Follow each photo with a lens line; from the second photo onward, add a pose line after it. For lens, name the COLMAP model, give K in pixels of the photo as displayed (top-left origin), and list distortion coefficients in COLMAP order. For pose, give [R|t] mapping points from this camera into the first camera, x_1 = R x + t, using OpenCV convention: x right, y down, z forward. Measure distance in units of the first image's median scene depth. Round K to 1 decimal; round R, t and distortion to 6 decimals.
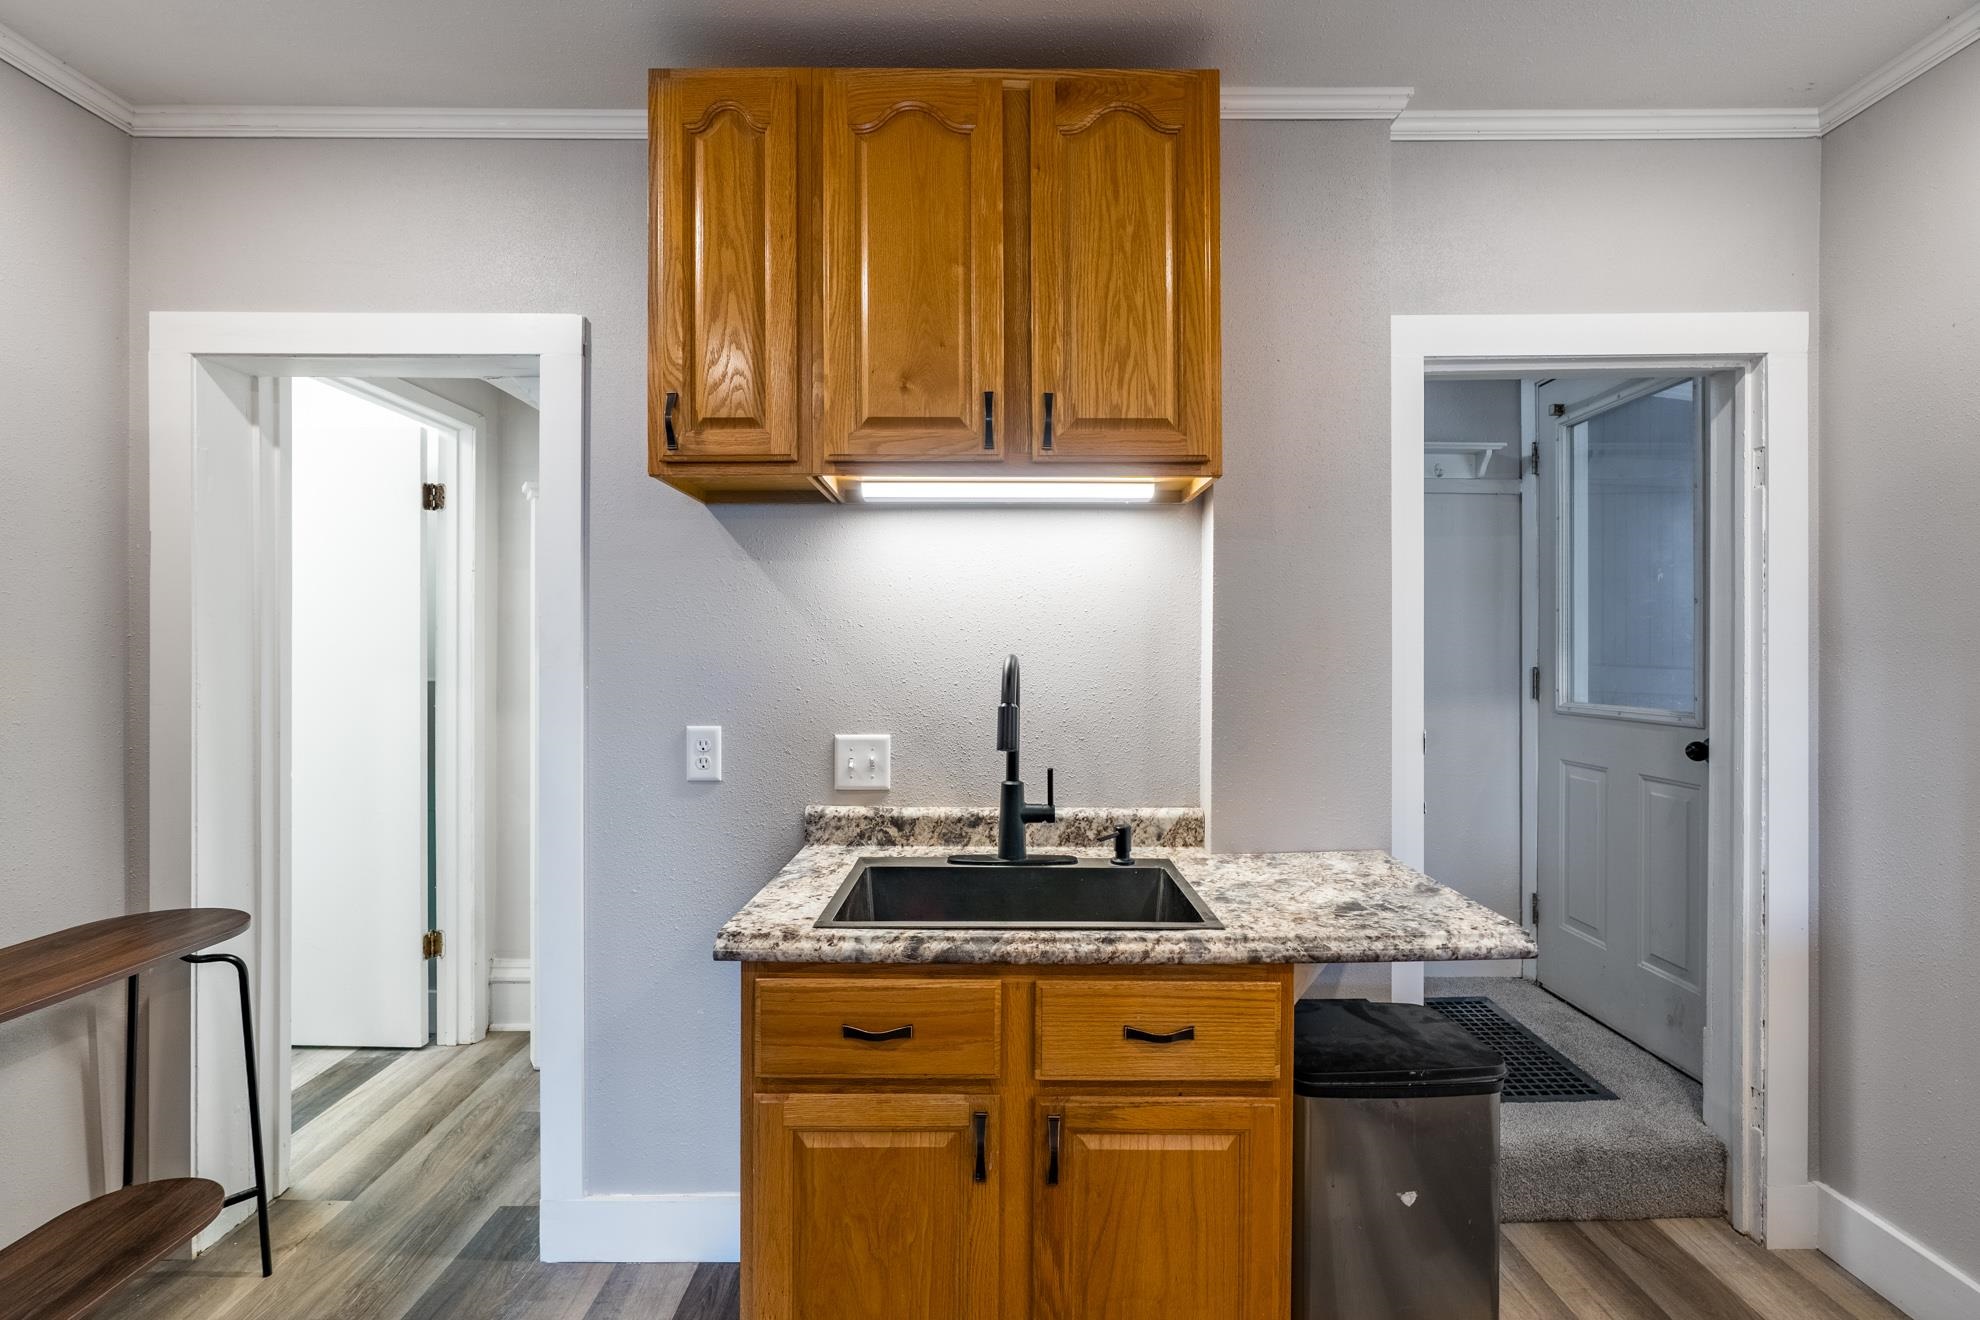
lens RADIAL K [[890.1, 0, 1000.7], [0, 890.1, 654.4], [0, 0, 1]] dist [-0.010817, 0.002701]
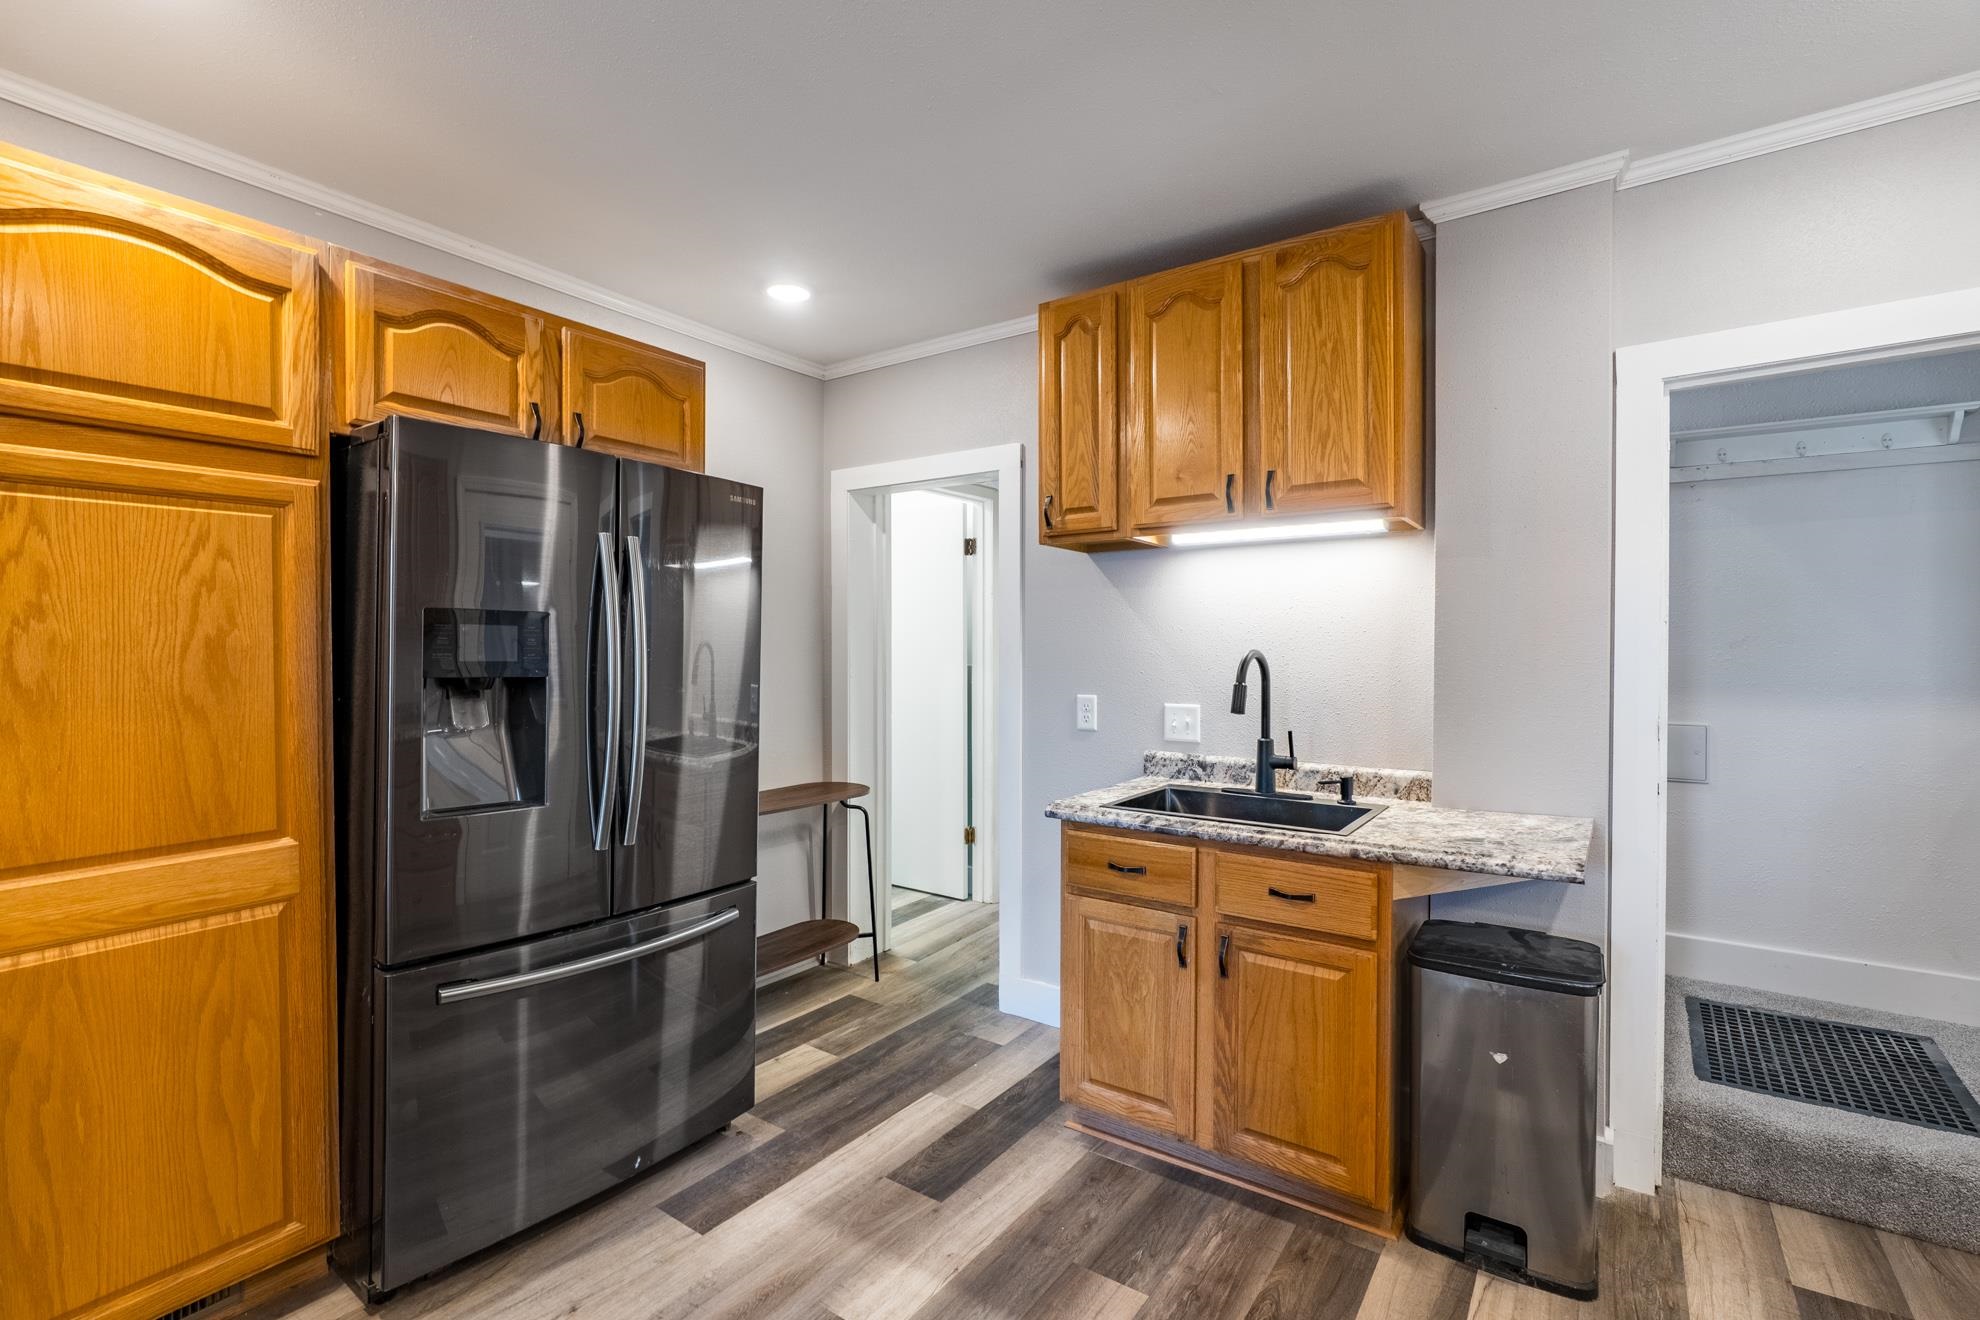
lens RADIAL K [[890.1, 0, 983.2], [0, 890.1, 653.1], [0, 0, 1]] dist [-0.010817, 0.002701]
pose [[0.812930, 0.002603, -0.582356, 0.463586], [0.001950, 0.999972, 0.007192, -0.005360], [0.582358, -0.006983, 0.812902, -0.410336]]
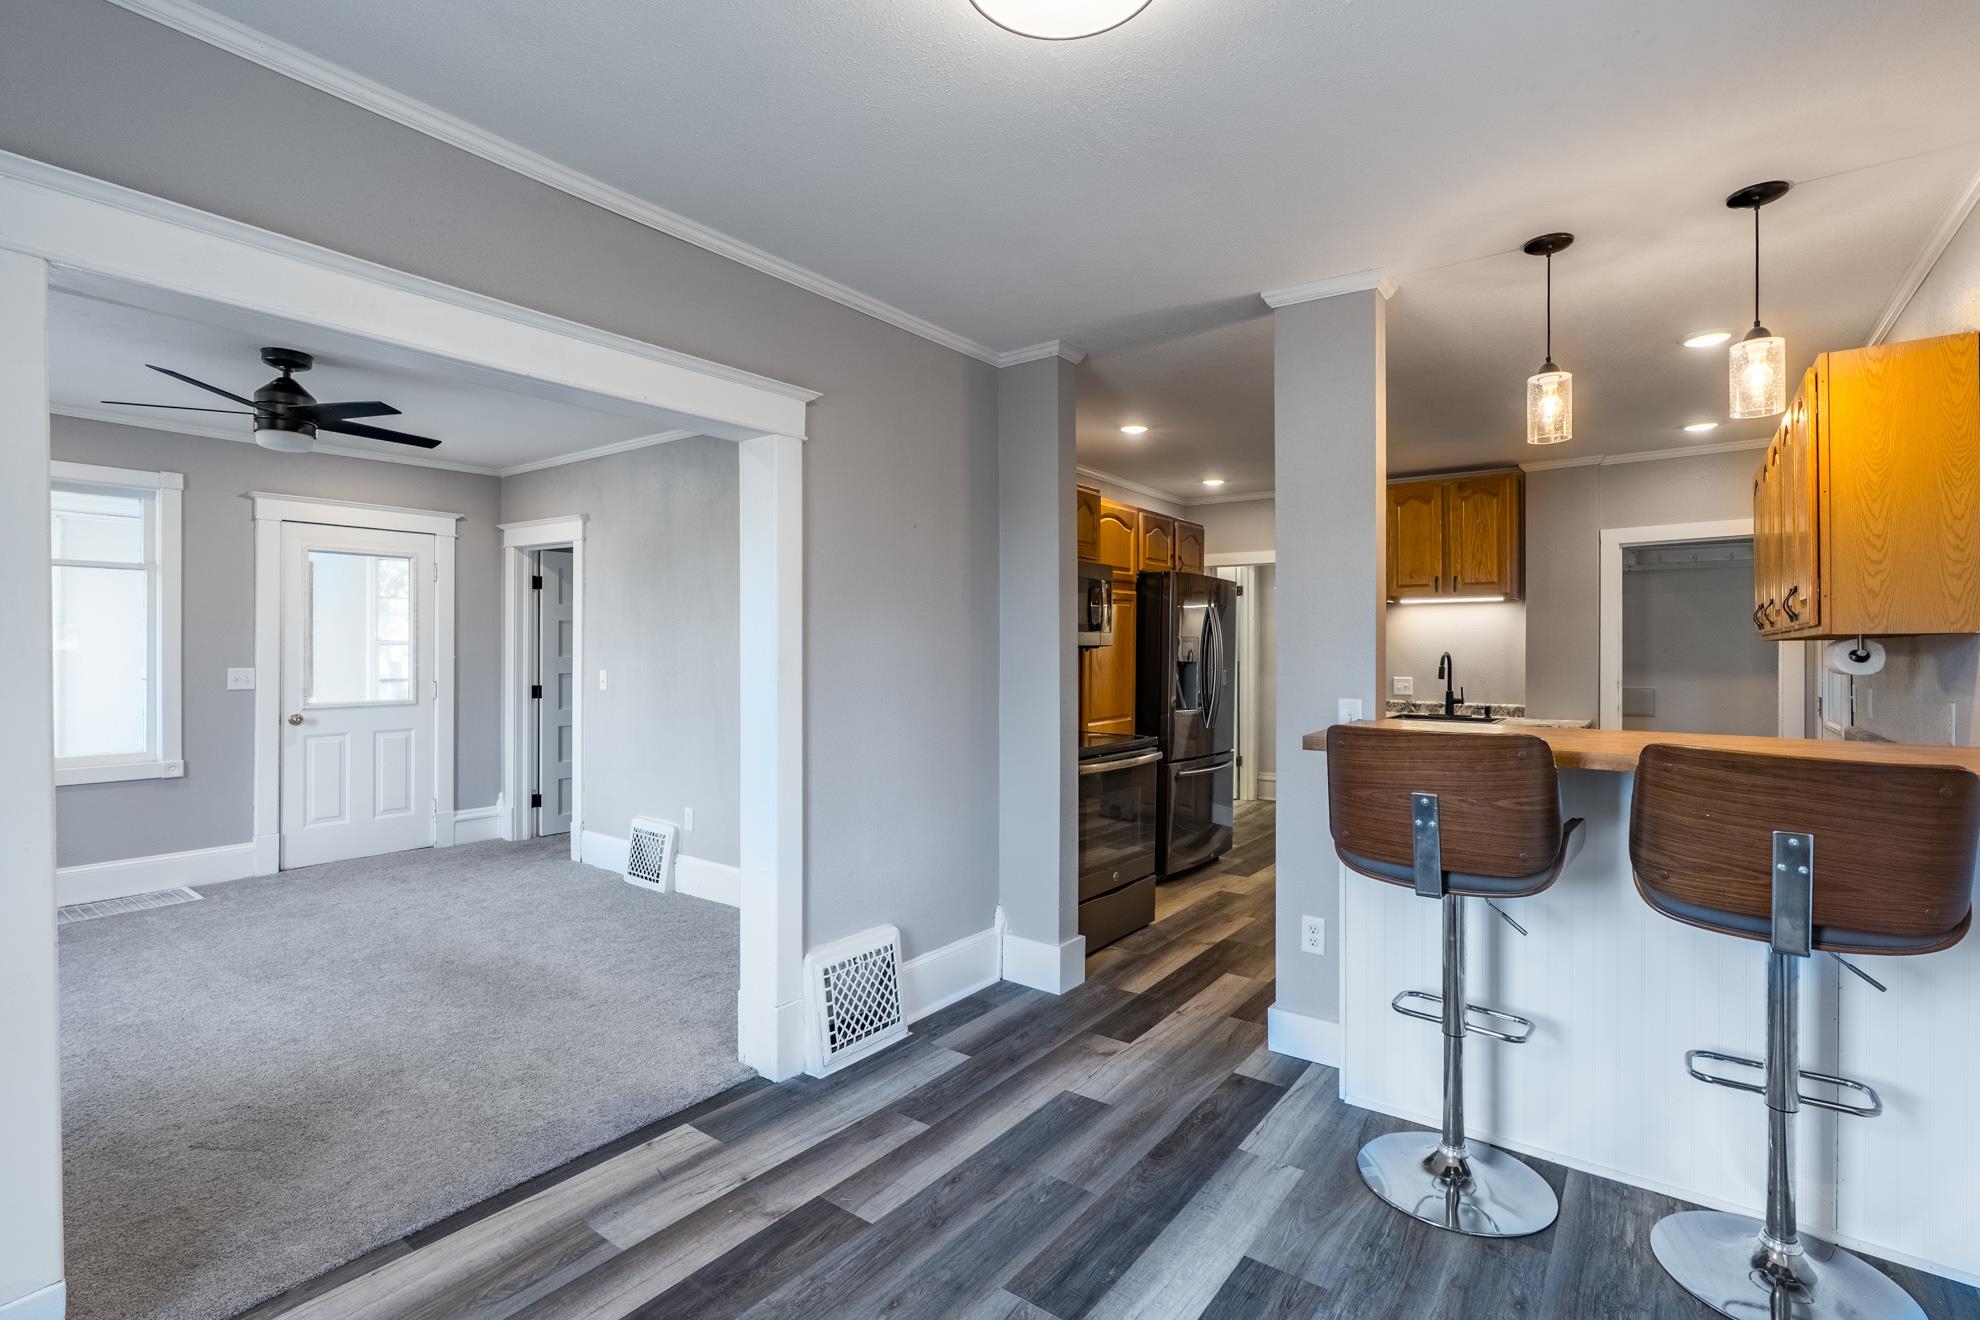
lens RADIAL K [[890.1, 0, 1020.6], [0, 890.1, 644.1], [0, 0, 1]] dist [-0.010817, 0.002701]
pose [[0.806174, -0.003340, -0.591669, 0.650512], [0.000047, 0.999984, -0.005581, -0.009348], [0.591678, 0.004472, 0.806162, -2.465905]]
